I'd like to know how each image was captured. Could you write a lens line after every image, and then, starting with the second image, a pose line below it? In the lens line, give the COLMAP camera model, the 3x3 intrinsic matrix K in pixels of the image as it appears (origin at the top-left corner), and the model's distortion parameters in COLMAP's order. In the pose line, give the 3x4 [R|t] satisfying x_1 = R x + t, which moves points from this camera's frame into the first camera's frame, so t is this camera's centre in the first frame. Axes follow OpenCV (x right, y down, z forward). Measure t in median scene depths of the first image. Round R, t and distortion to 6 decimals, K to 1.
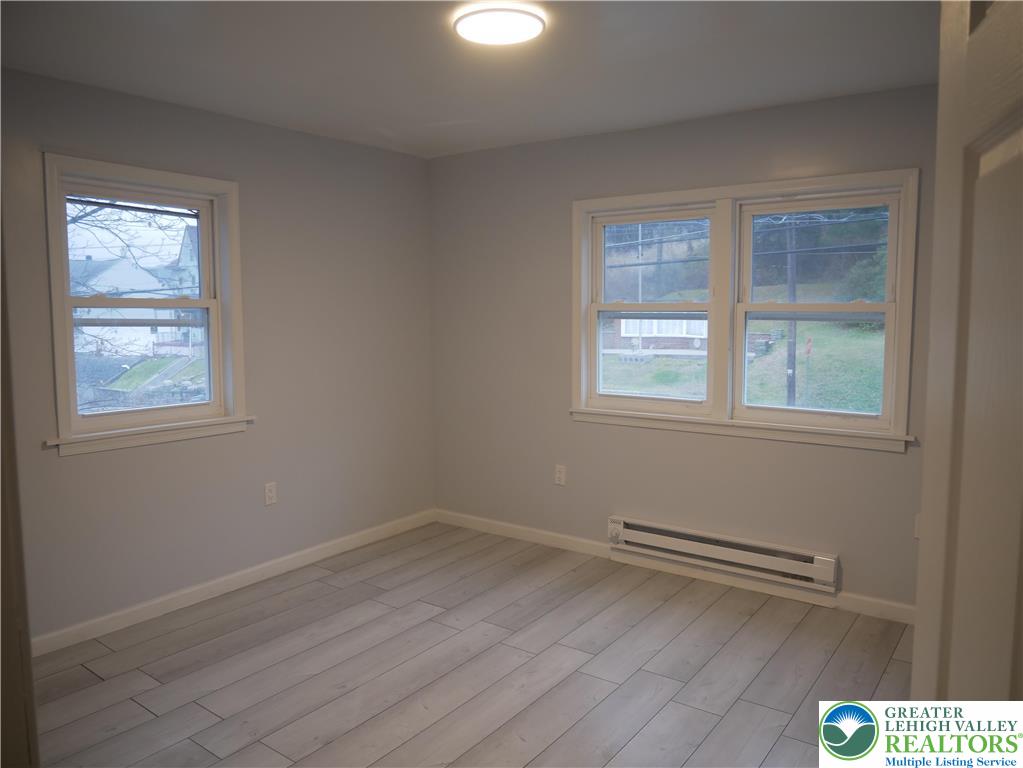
lens RADIAL K [[761.0, 0, 511.5], [0, 761.0, 384.0], [0, 0, 1]] dist [-0.025227, 0.001670]
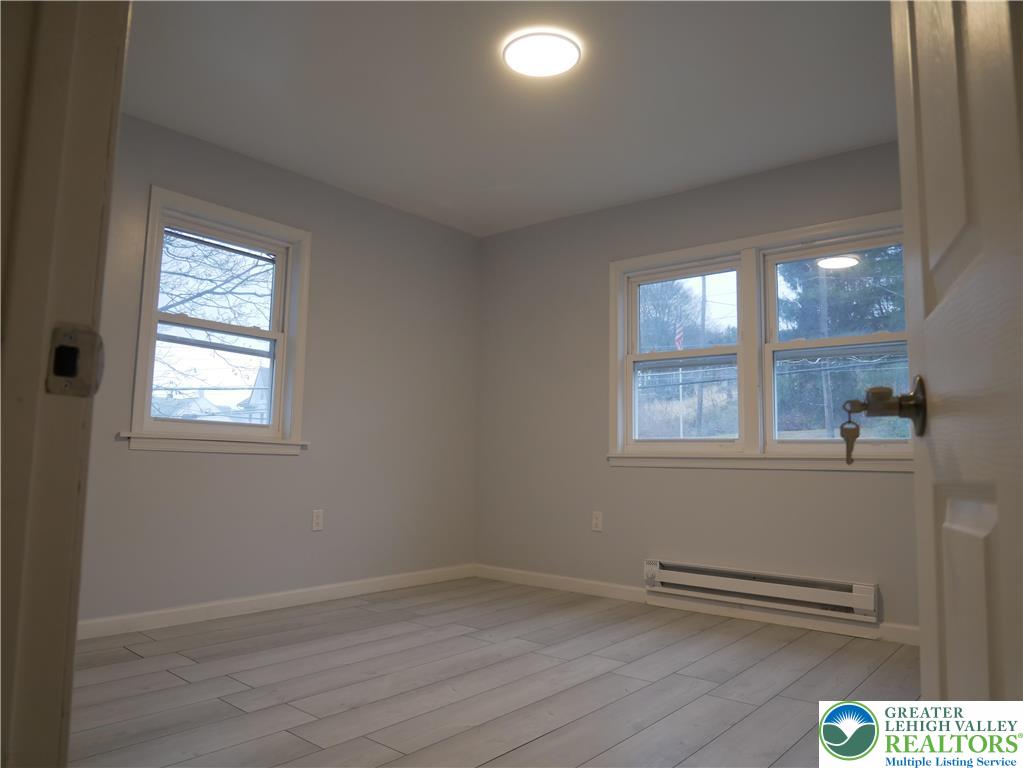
lens RADIAL K [[729.1, 0, 511.5], [0, 729.1, 384.0], [0, 0, 1]] dist [-0.031110, -0.000536]
pose [[0.997730, 0.016657, -0.065244, 0.011801], [-0.029378, 0.979523, -0.199178, 0.159213], [0.060590, 0.200643, 0.977789, -0.000702]]
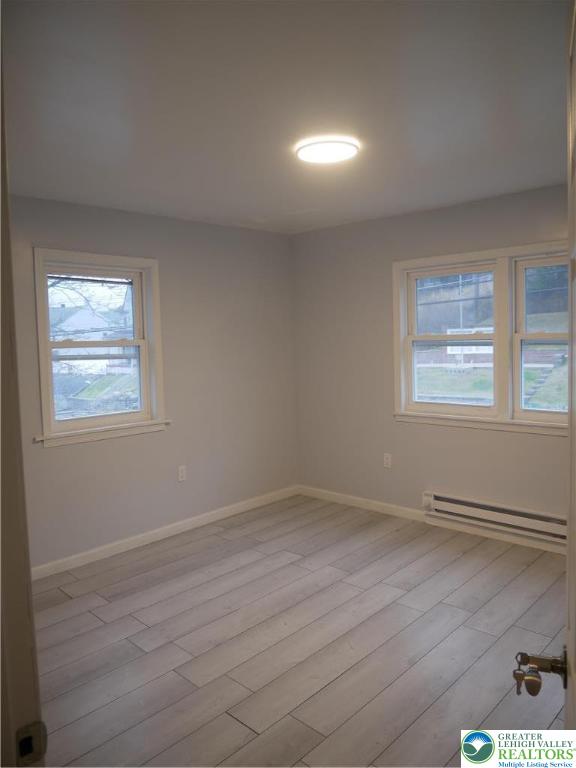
lens RADIAL K [[571.3, 0, 295.1], [0, 571.3, 378.2], [0, 0, 1]] dist [-0.025227, 0.001670]
pose [[0.992306, -0.016042, -0.122763, 0.031751], [0.013259, 0.999637, -0.023452, -0.008138], [0.123095, 0.021644, 0.992159, -0.052724]]
